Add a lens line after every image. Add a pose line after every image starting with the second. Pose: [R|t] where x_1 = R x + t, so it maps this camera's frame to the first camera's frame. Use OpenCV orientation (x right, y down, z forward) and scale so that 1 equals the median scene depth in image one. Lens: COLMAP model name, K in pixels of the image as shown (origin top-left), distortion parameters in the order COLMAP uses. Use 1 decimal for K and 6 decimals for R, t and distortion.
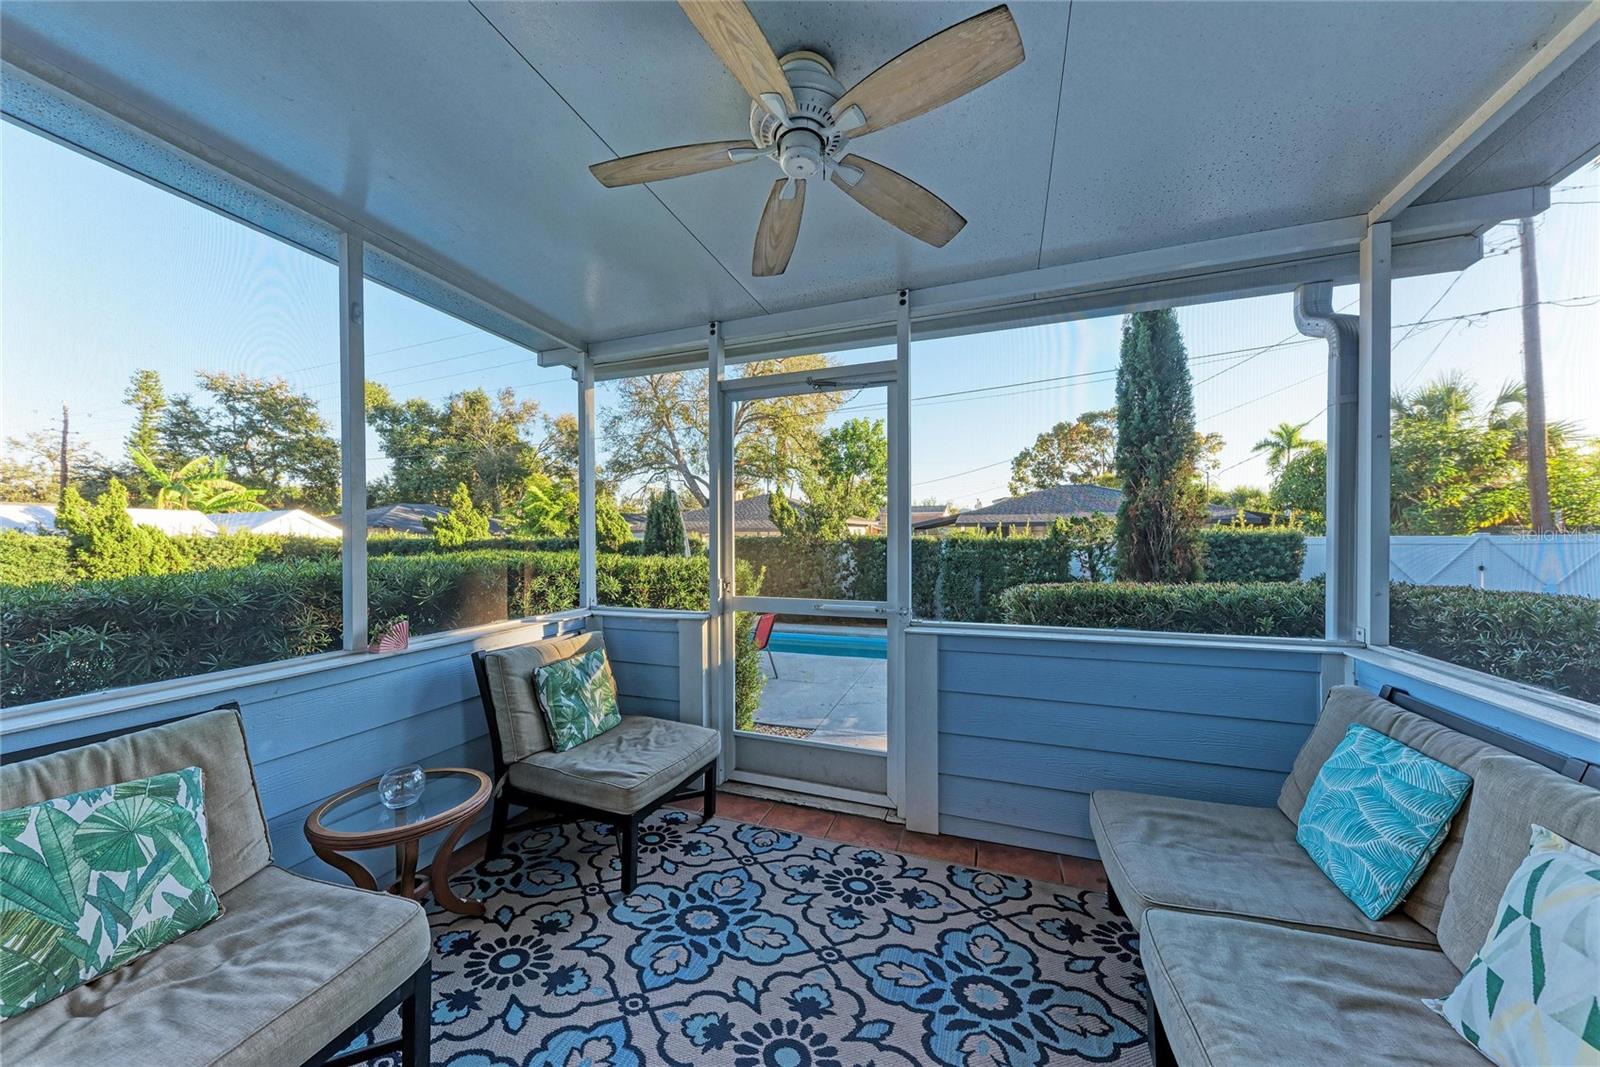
lens RADIAL K [[548.3, 0, 806.3], [0, 548.3, 539.8], [0, 0, 1]] dist [0.009260, -0.000745]
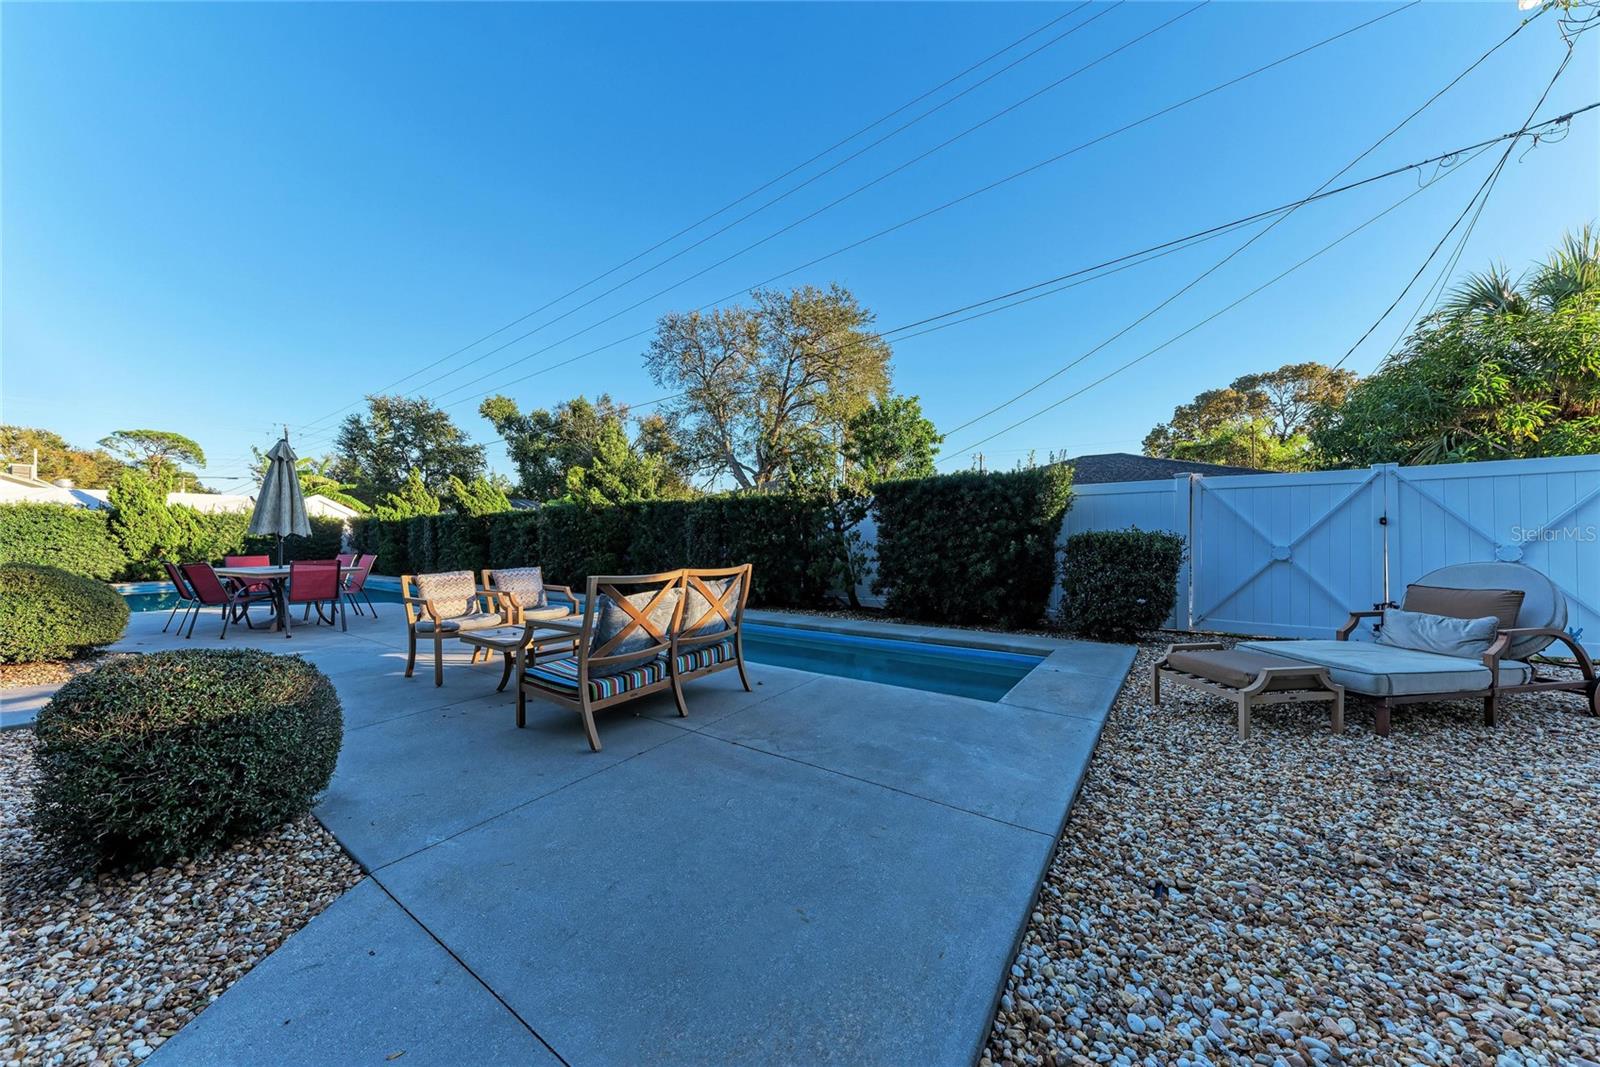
lens RADIAL K [[548.3, 0, 797.7], [0, 548.3, 544.0], [0, 0, 1]] dist [0.009260, -0.000745]
pose [[0.962442, 0.003445, -0.271466, 0.174252], [-0.000557, 0.999942, 0.010717, 0.016549], [0.271487, -0.010163, 0.962388, 0.050884]]
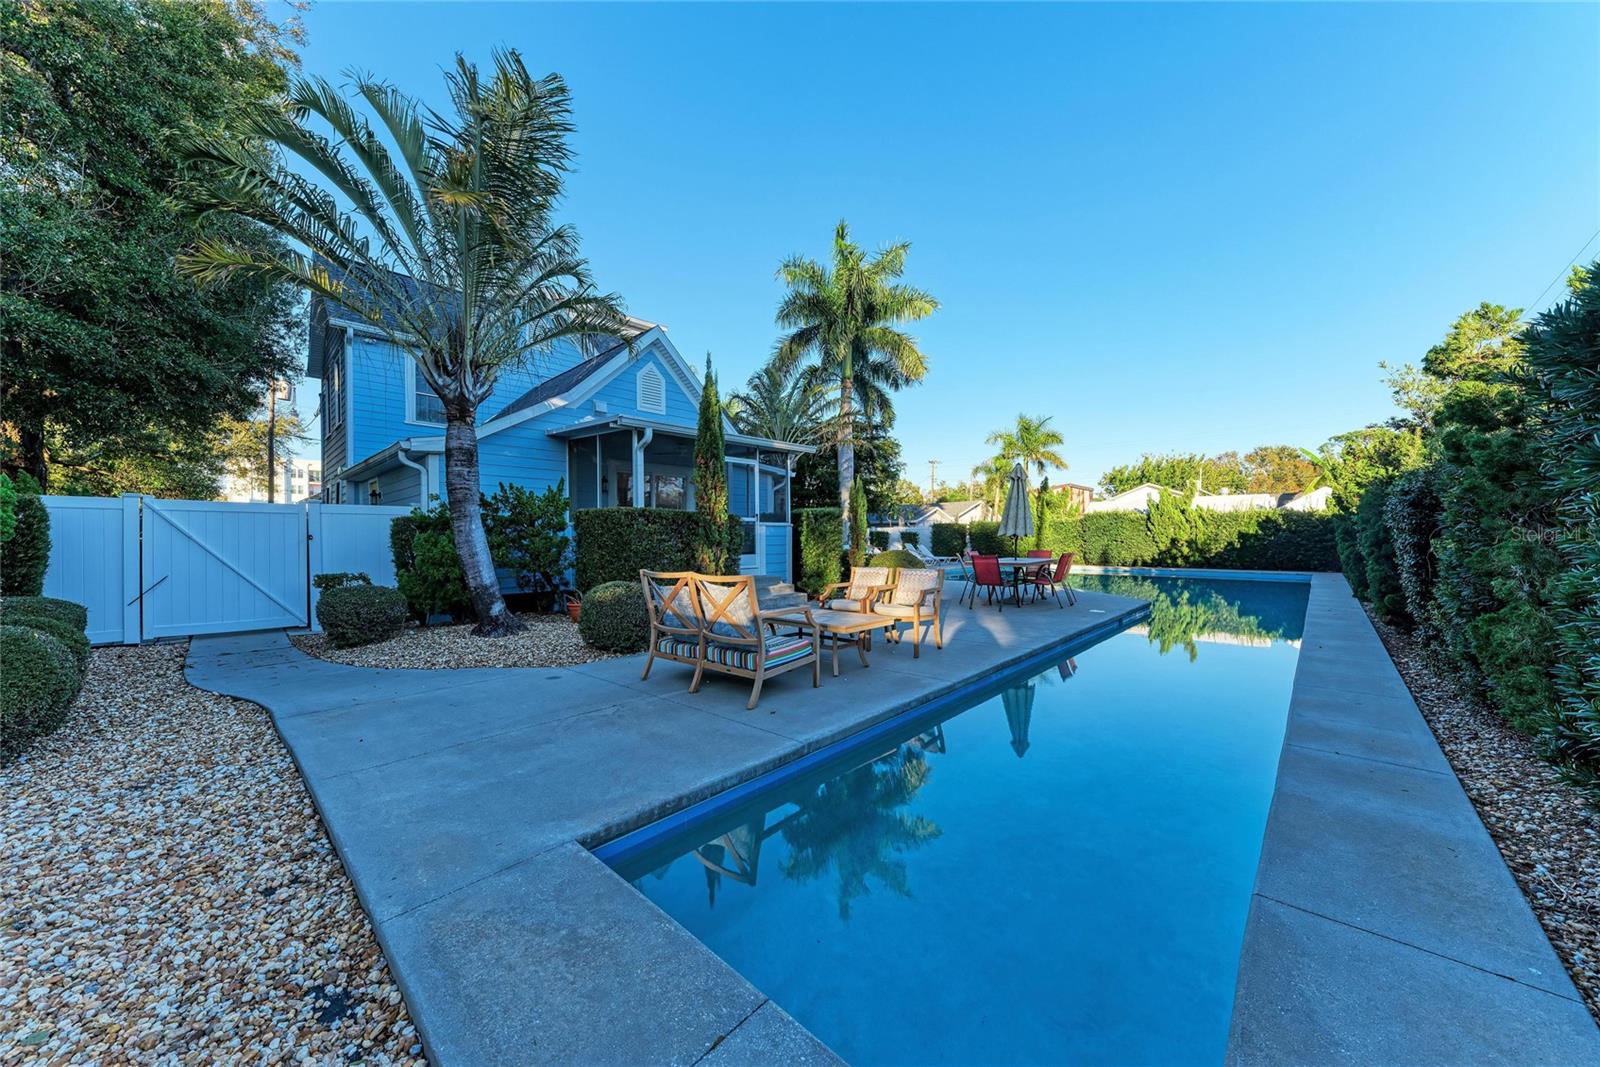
lens RADIAL K [[548.3, 0, 798.2], [0, 548.3, 535.9], [0, 0, 1]] dist [0.009260, -0.000745]
pose [[-0.396692, 0.007987, -0.917917, 0.223603], [0.005162, 0.999966, 0.006471, 0.013888], [0.917937, -0.002171, -0.396719, 0.194030]]
